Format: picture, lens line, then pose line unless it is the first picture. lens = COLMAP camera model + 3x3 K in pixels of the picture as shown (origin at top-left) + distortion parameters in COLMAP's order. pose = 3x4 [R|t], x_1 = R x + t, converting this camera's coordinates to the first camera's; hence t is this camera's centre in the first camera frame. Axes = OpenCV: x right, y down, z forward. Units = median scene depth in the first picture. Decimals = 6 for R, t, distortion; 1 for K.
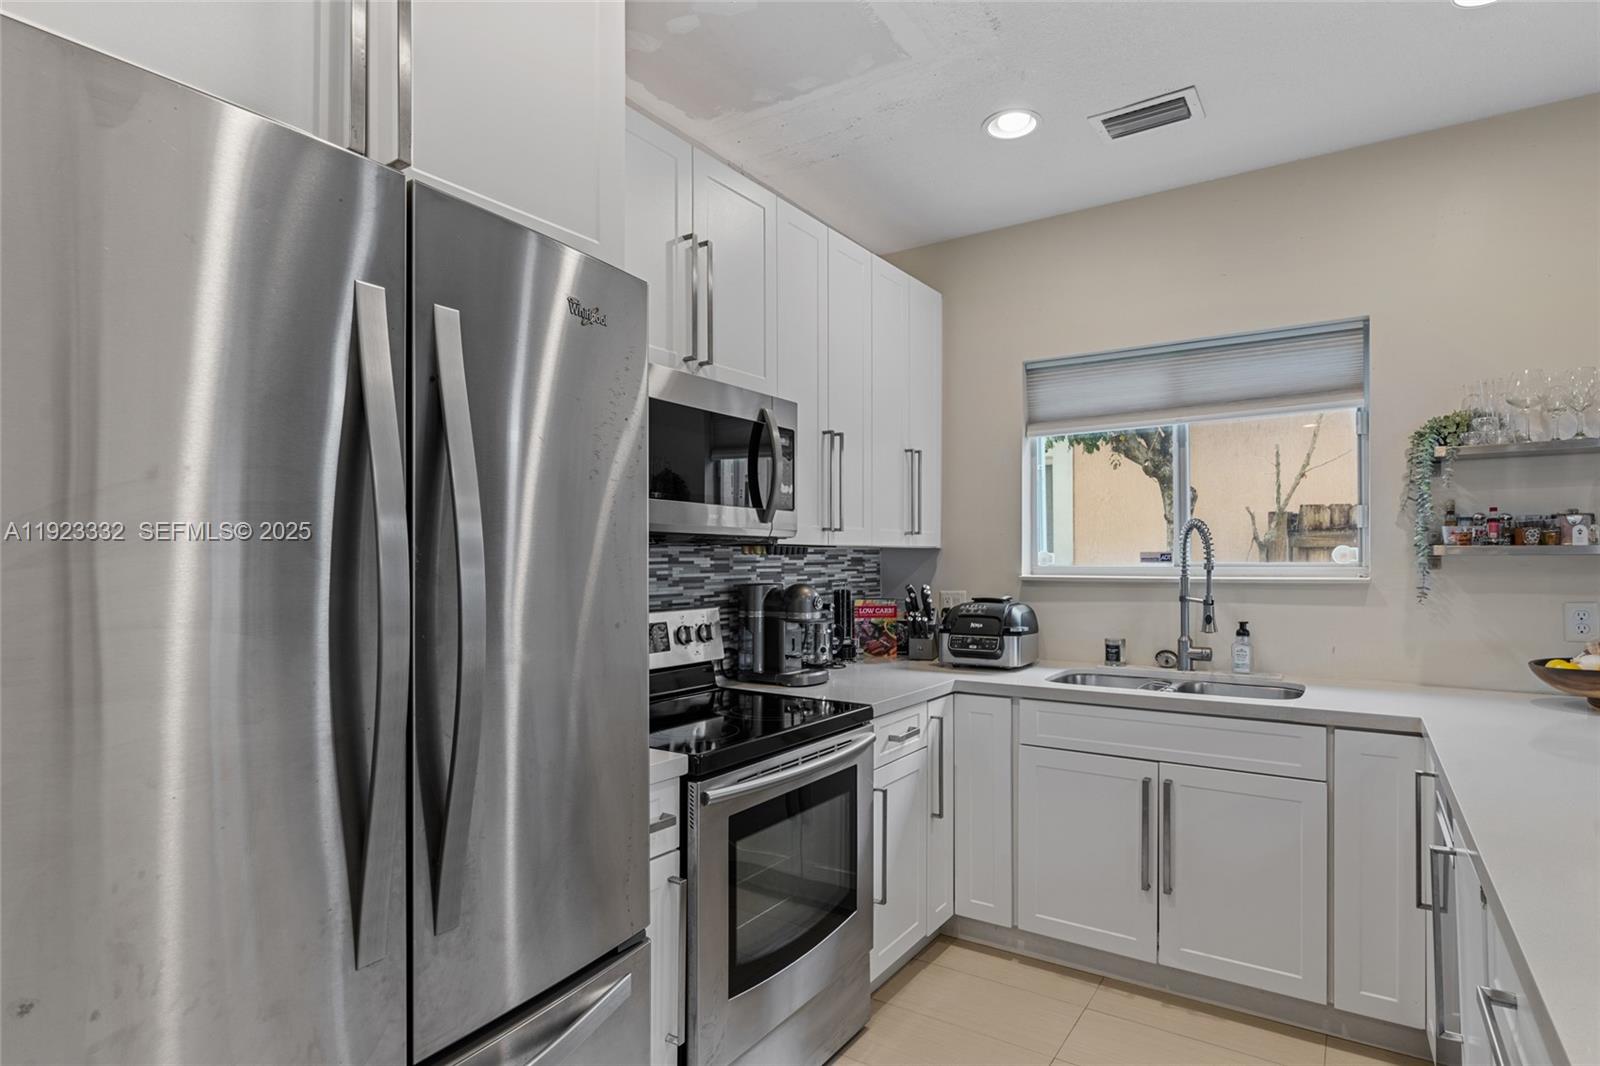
lens RADIAL K [[815.9, 0, 823.4], [0, 815.9, 556.3], [0, 0, 1]] dist [-0.006446, 0.006179]
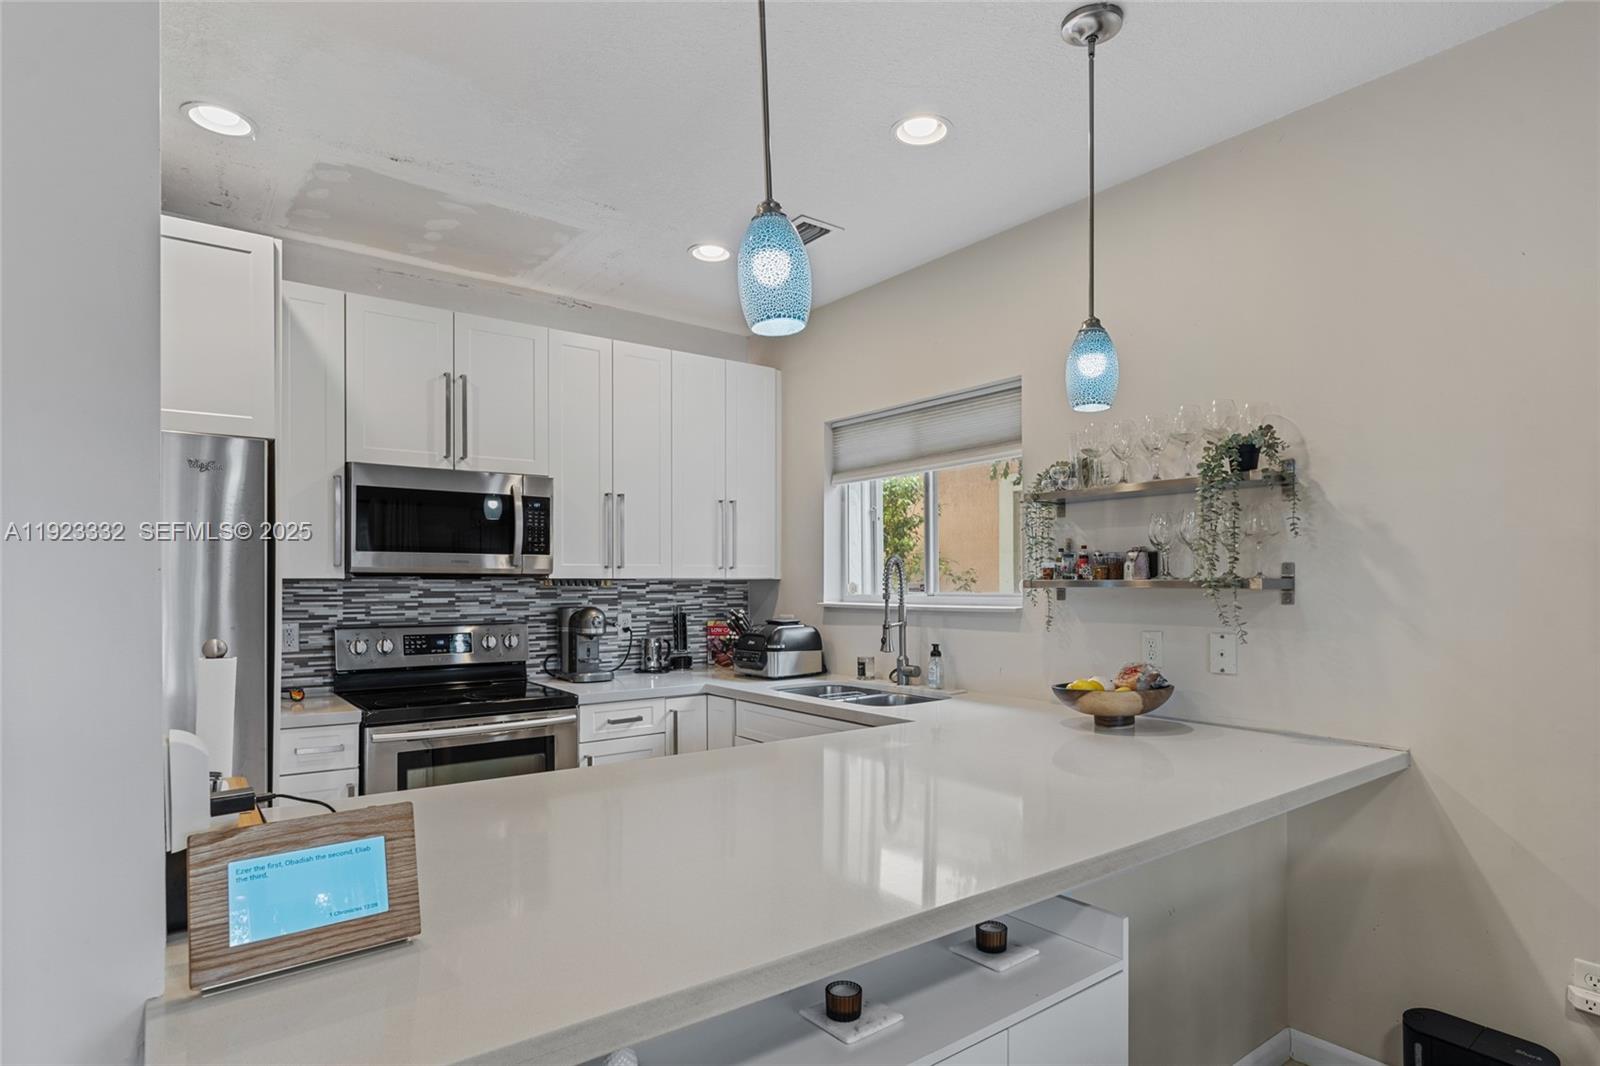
lens RADIAL K [[815.9, 0, 809.6], [0, 815.9, 578.6], [0, 0, 1]] dist [-0.006446, 0.006179]
pose [[0.947984, -0.000851, -0.318317, 0.748669], [0.000438, 0.999999, -0.001372, -0.011996], [0.318318, 0.001161, 0.947983, -0.162697]]
